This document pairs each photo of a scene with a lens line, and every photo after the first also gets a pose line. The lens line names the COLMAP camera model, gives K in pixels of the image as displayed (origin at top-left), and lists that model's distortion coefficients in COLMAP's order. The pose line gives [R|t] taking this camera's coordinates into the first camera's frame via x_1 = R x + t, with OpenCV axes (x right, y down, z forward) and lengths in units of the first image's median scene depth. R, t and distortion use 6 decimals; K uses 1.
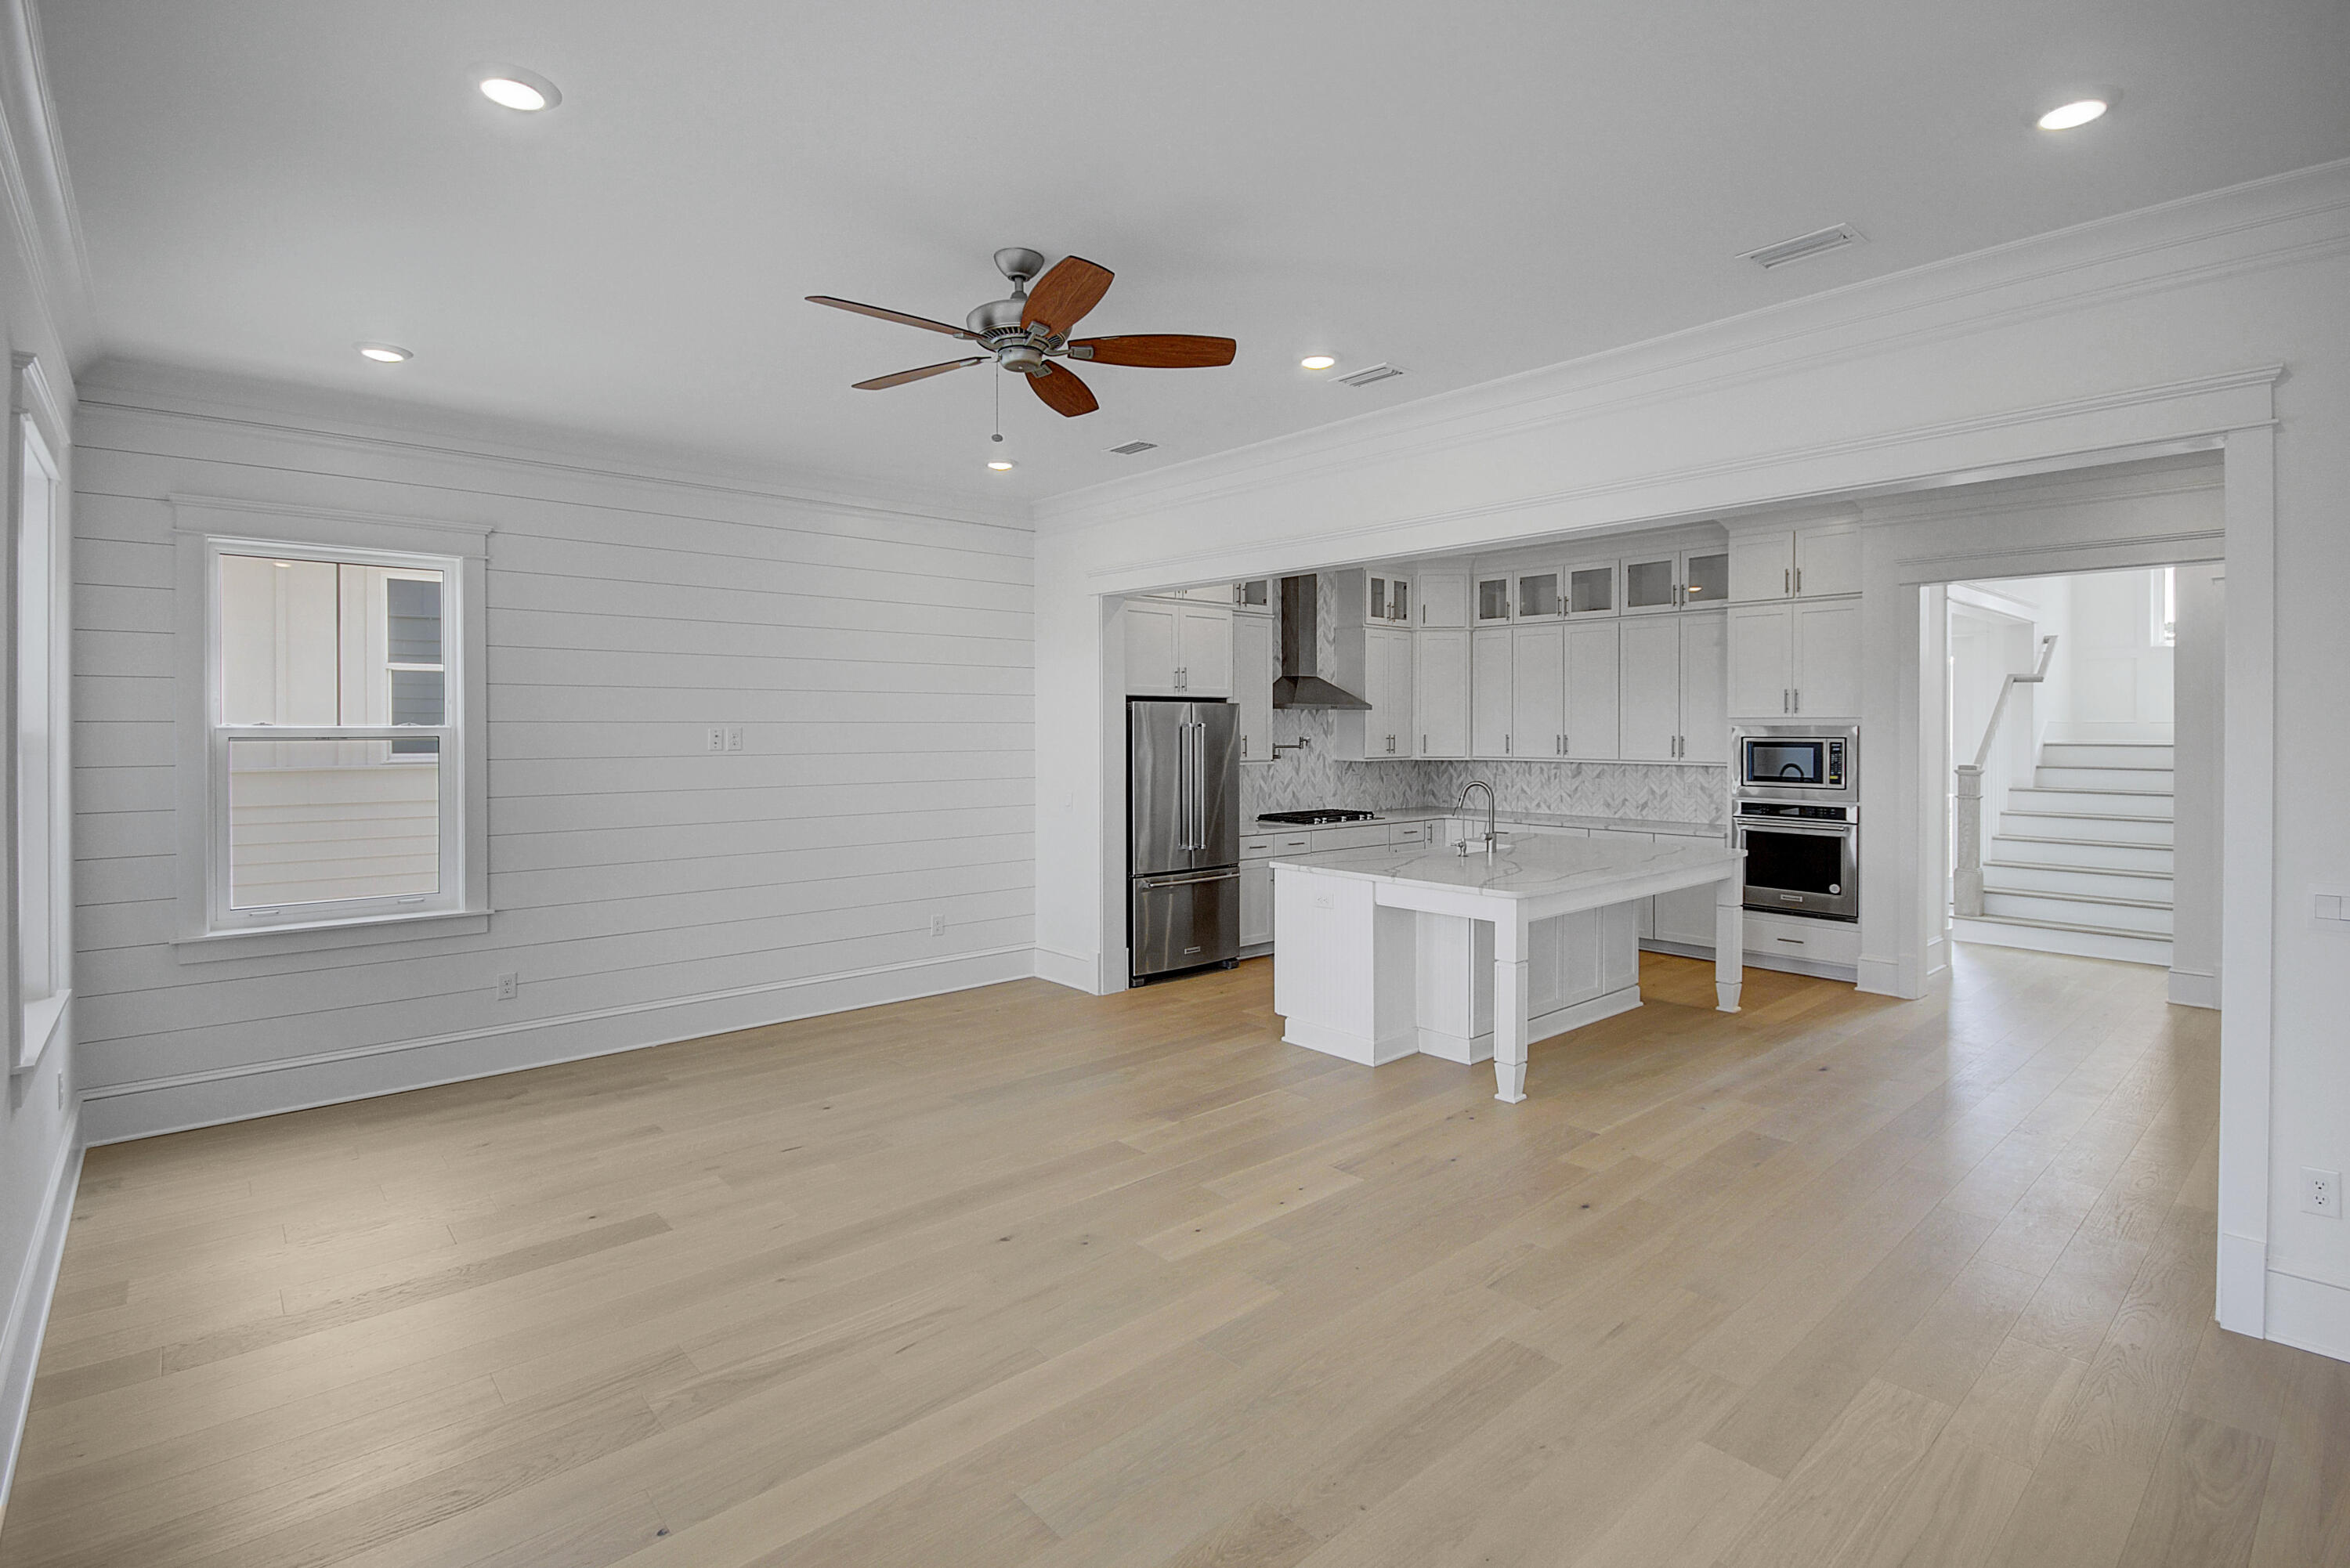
lens RADIAL K [[1214.5, 0, 1144.6], [0, 1214.5, 734.0], [0, 0, 1]] dist [-0.000972, 0.000142]
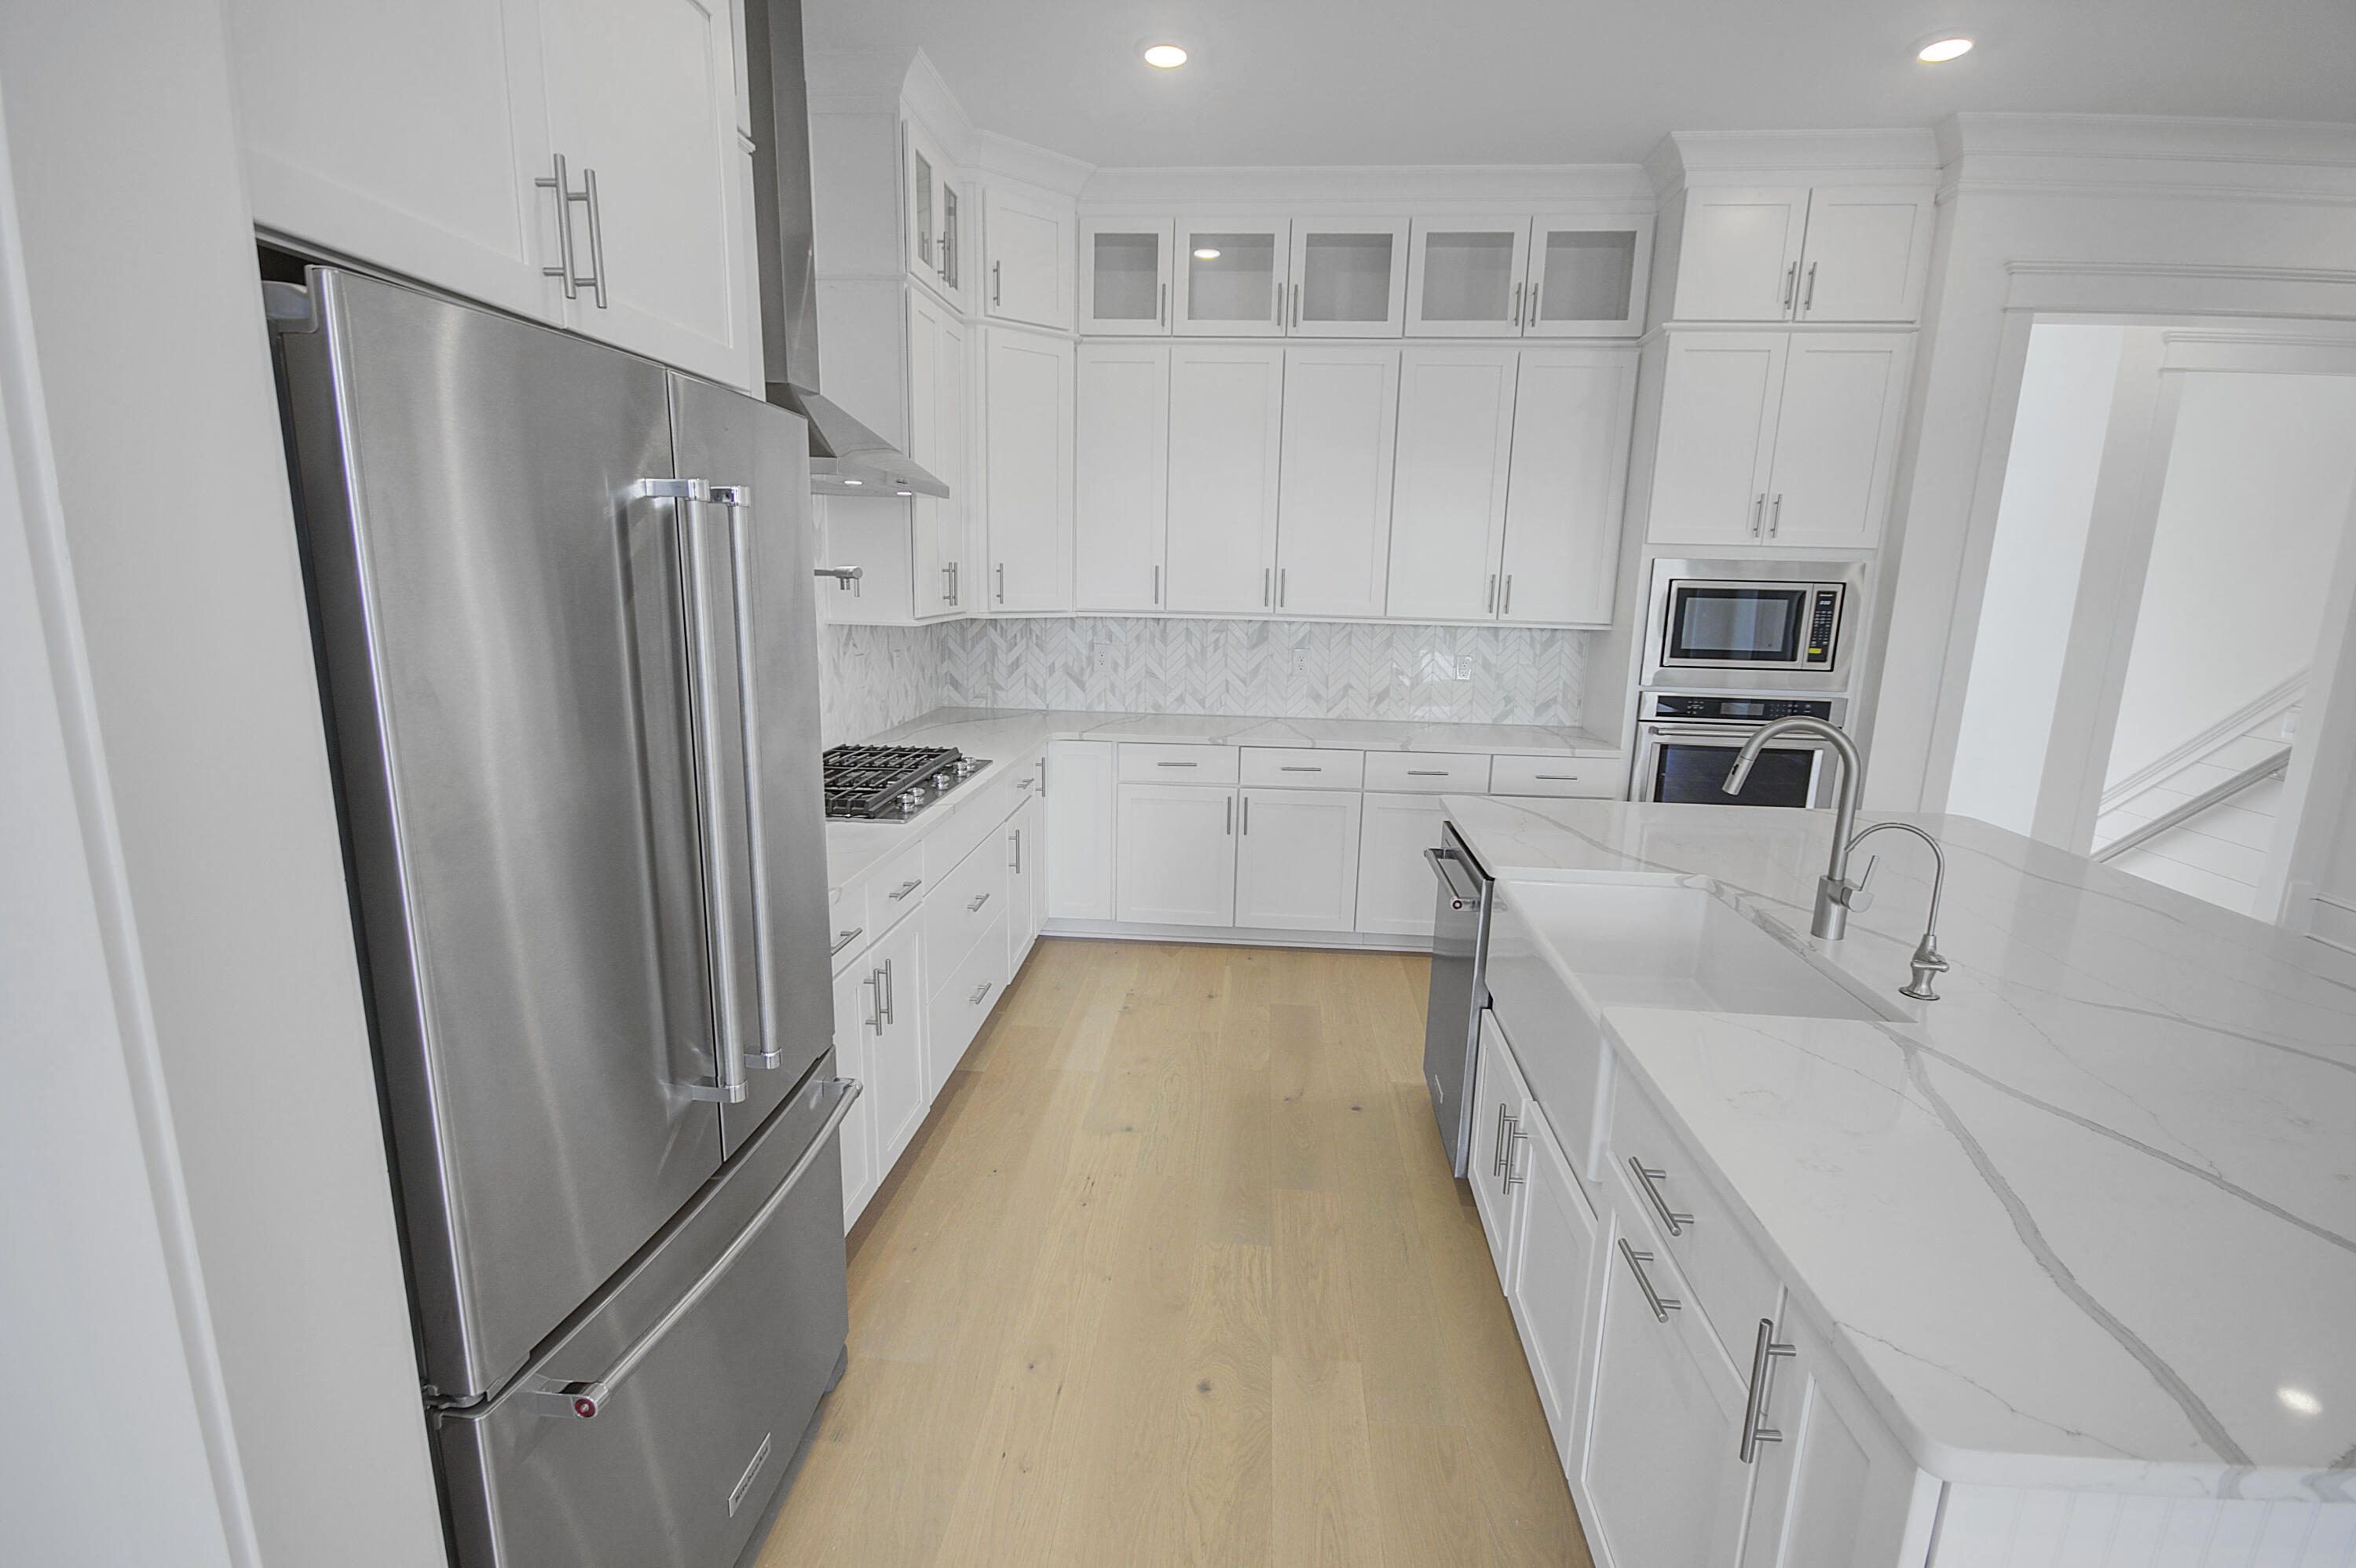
lens RADIAL K [[1217.5, 0, 1184.8], [0, 1217.5, 903.1], [0, 0, 1]] dist [-0.000972, 0.000142]
pose [[0.698529, -0.176267, 0.693532, -0.079768], [-0.017390, 0.964719, 0.262707, 0.002510], [-0.715370, -0.195569, 0.670819, 0.641605]]
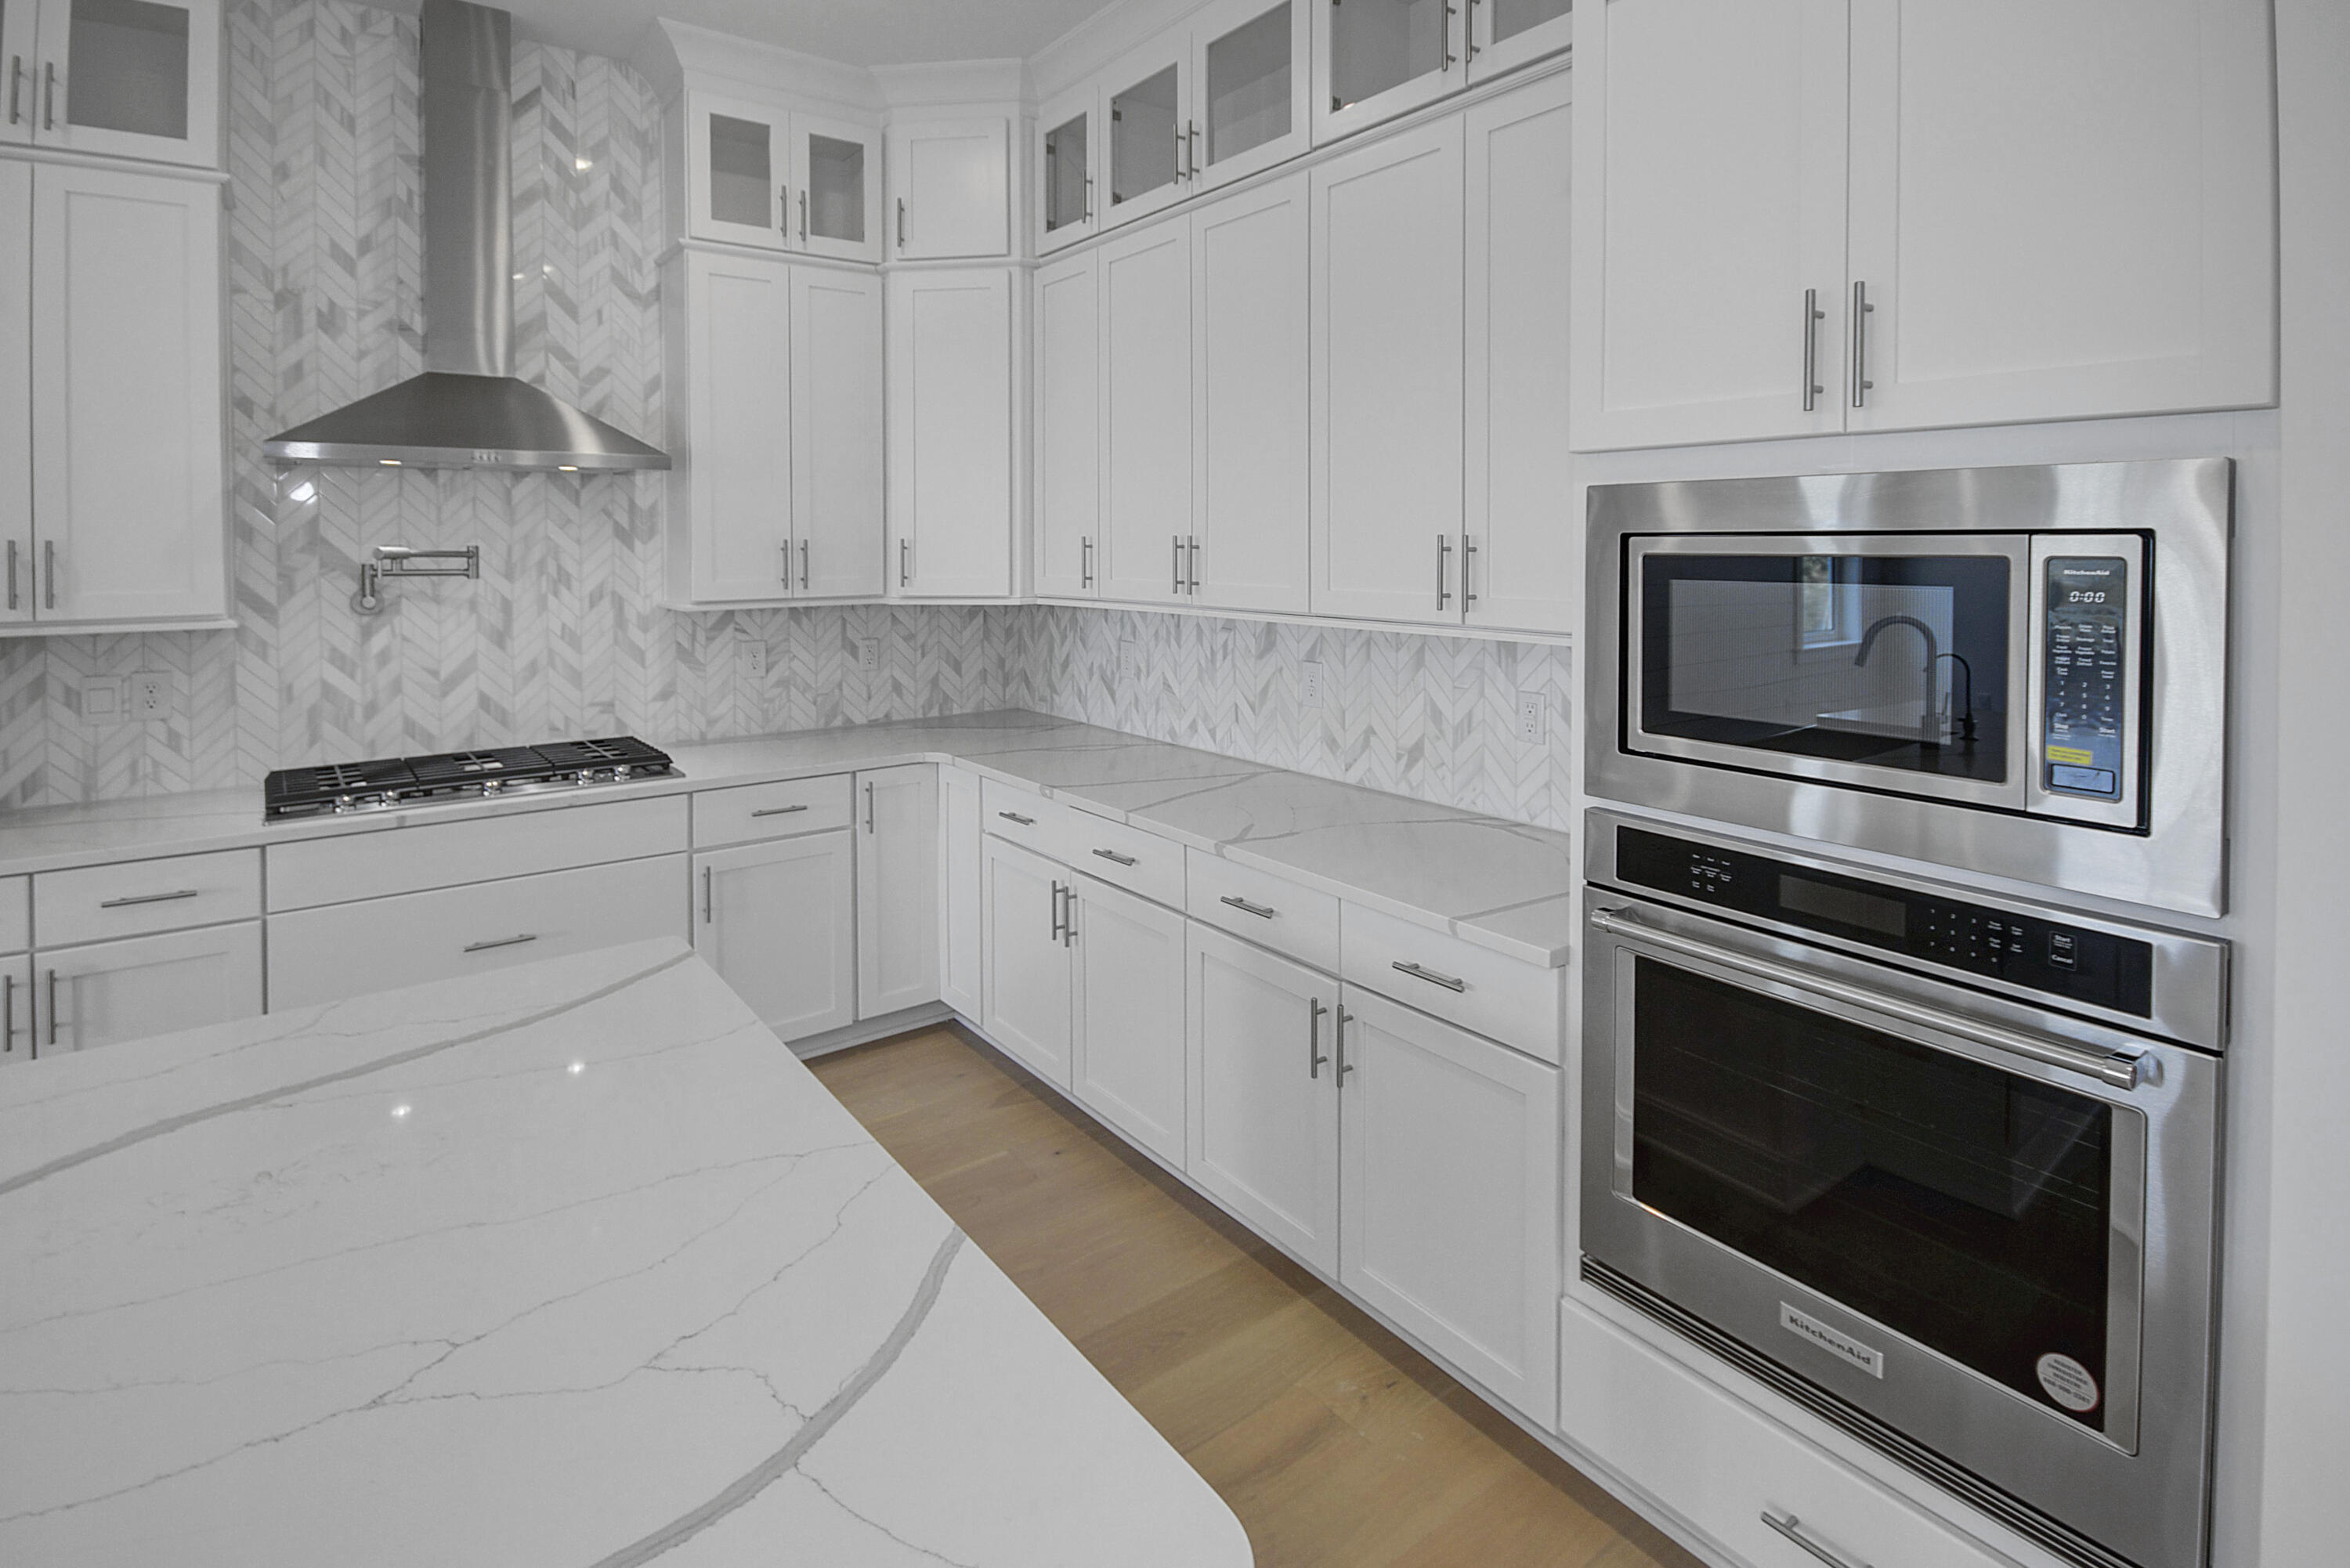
lens RADIAL K [[1241.1, 0, 1150.2], [0, 1241.1, 573.0], [0, 0, 1]] dist [0.002531, -0.001758]
pose [[0.995916, -0.002115, -0.090262, 0.364412], [0.003955, 0.999788, 0.020213, 0.003943], [0.090200, -0.020487, 0.995713, 0.654011]]
